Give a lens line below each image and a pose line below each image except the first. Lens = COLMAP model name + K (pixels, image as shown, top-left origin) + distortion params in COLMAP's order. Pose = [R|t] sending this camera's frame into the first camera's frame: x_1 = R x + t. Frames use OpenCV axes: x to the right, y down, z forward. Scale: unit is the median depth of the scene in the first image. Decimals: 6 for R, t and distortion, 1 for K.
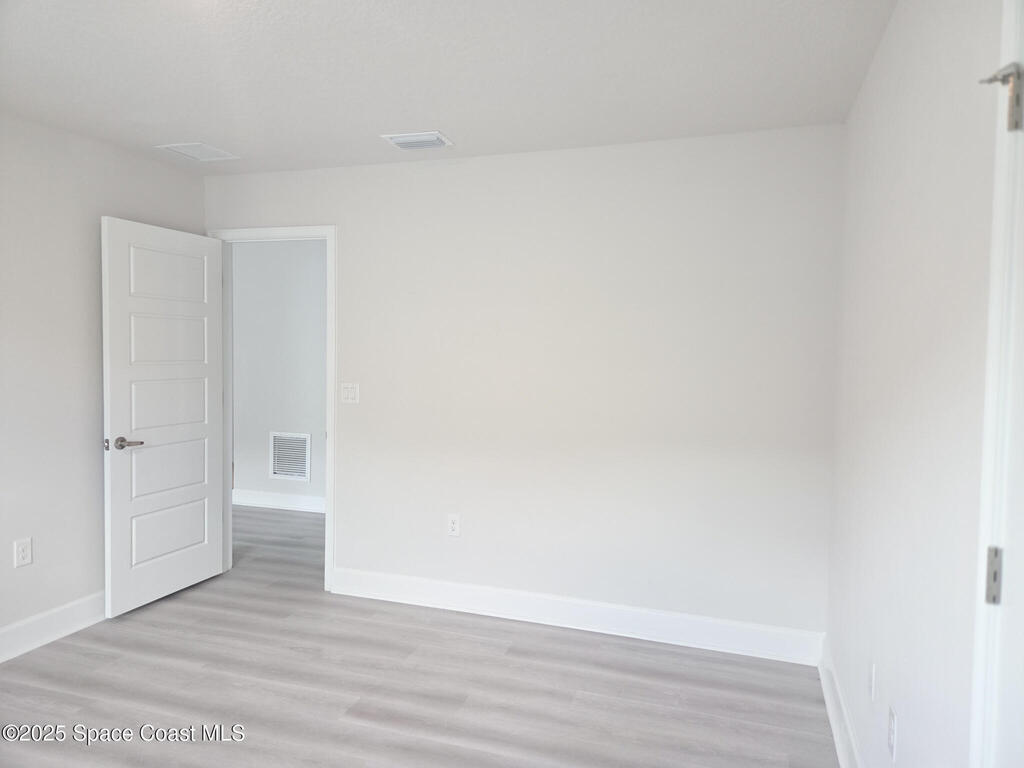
lens RADIAL K [[690.0, 0, 511.8], [0, 690.0, 383.3], [0, 0, 1]] dist [0.006874, 0.001297]
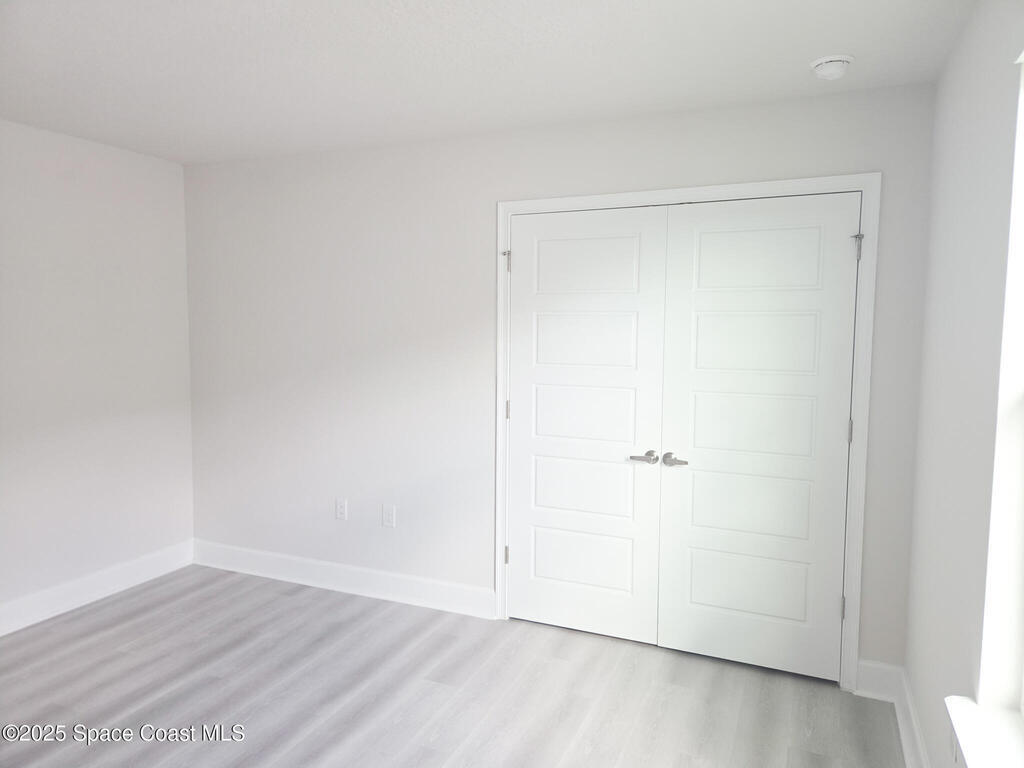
lens RADIAL K [[690.0, 0, 511.4], [0, 690.0, 383.9], [0, 0, 1]] dist [0.006874, 0.001297]
pose [[0.083795, -0.105835, 0.990847, -0.917941], [0.046551, 0.993674, 0.102200, -0.064126], [-0.995395, 0.037562, 0.088191, 0.255142]]
